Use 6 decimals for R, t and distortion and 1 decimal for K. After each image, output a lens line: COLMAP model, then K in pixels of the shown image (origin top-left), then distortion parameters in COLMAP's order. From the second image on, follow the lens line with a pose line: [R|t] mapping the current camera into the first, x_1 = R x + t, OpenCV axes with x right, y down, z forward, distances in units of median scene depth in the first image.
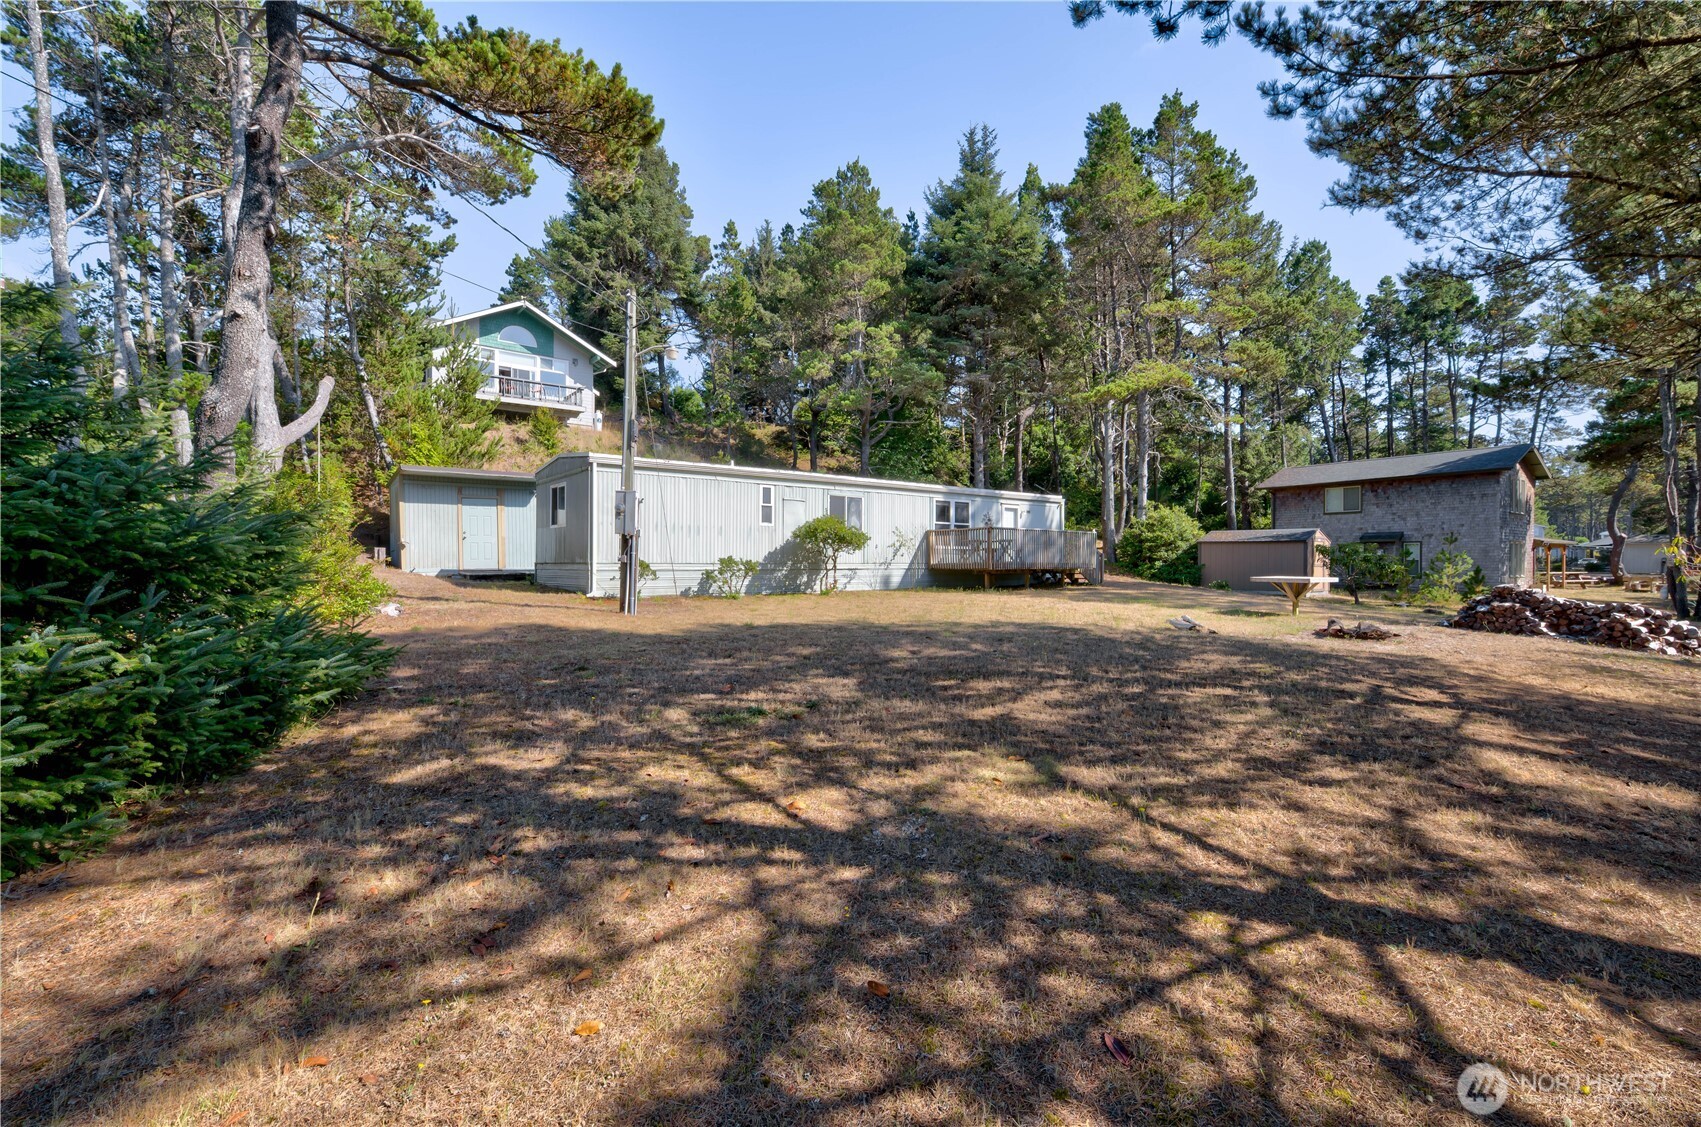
lens RADIAL K [[716.6, 0, 847.1], [0, 716.6, 559.1], [0, 0, 1]] dist [-0.001878, -0.000426]
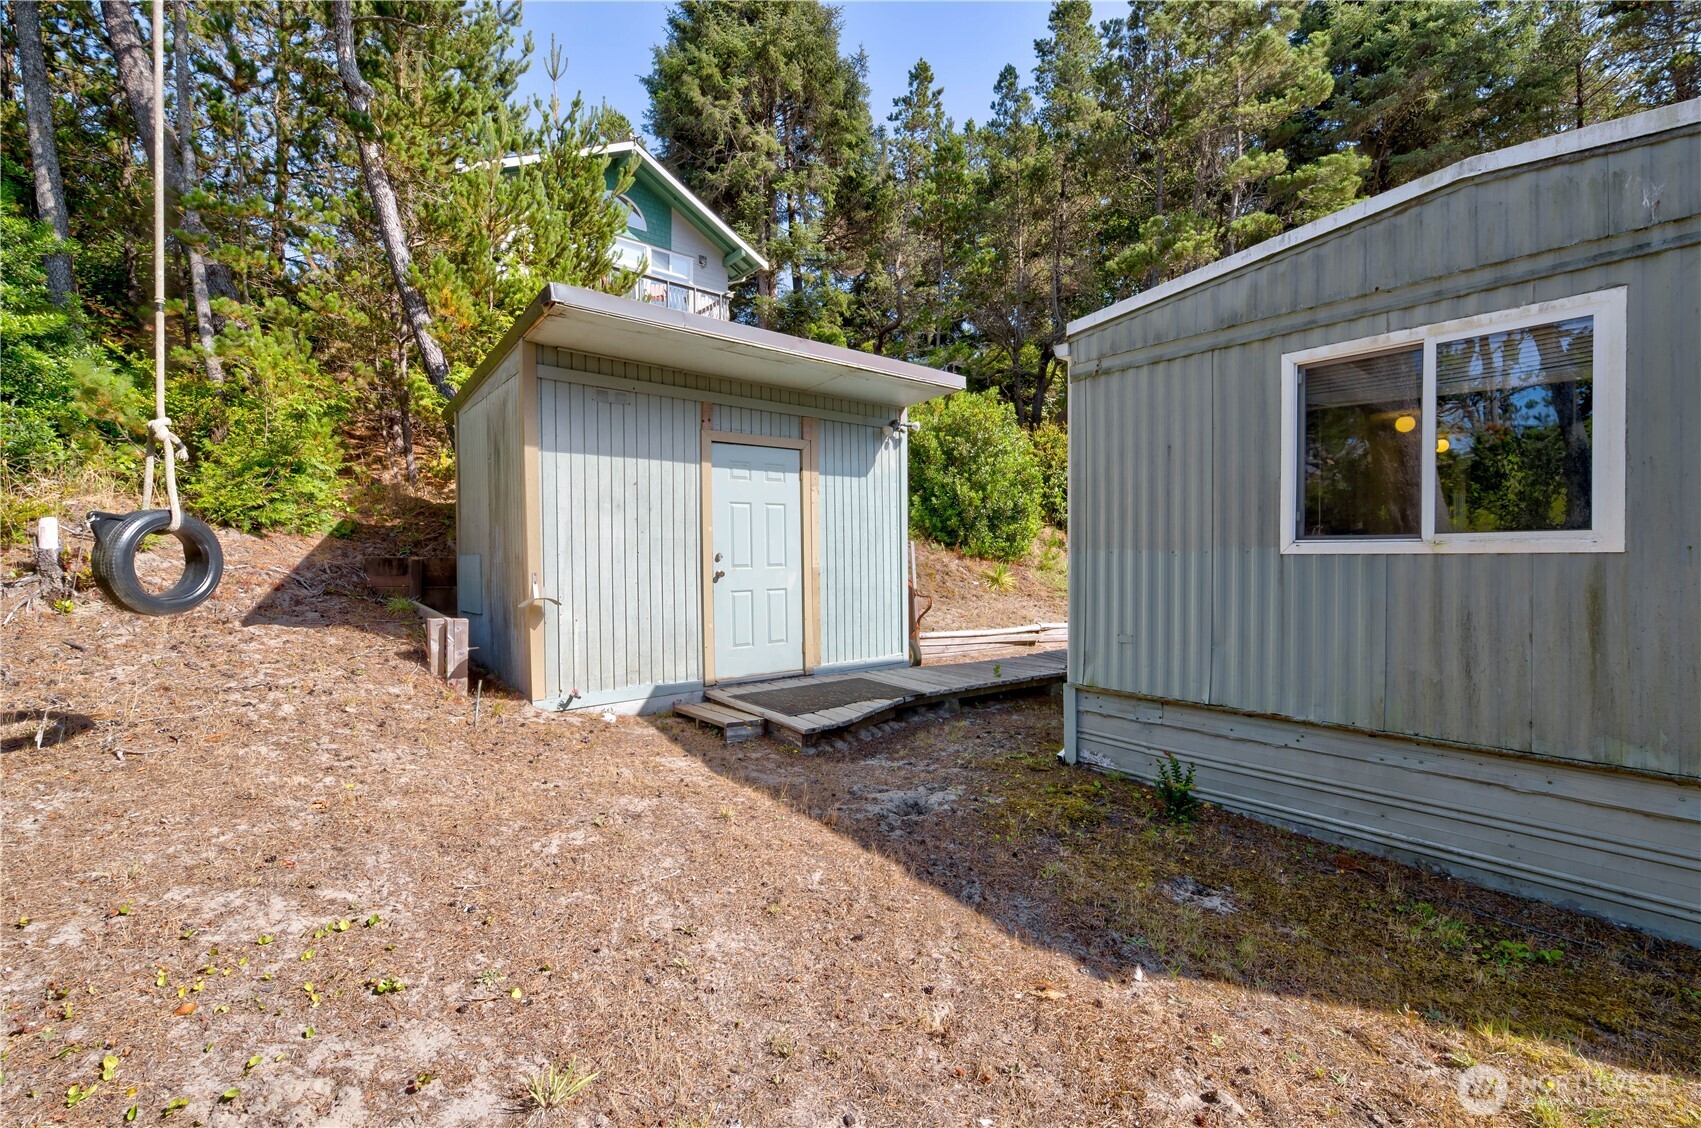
lens RADIAL K [[716.6, 0, 847.3], [0, 716.6, 569.3], [0, 0, 1]] dist [-0.001878, -0.000426]
pose [[0.999901, 0.000830, 0.014062, -0.269007], [-0.001069, 0.999856, 0.016957, -0.021413], [-0.014045, -0.016970, 0.999757, 0.386422]]
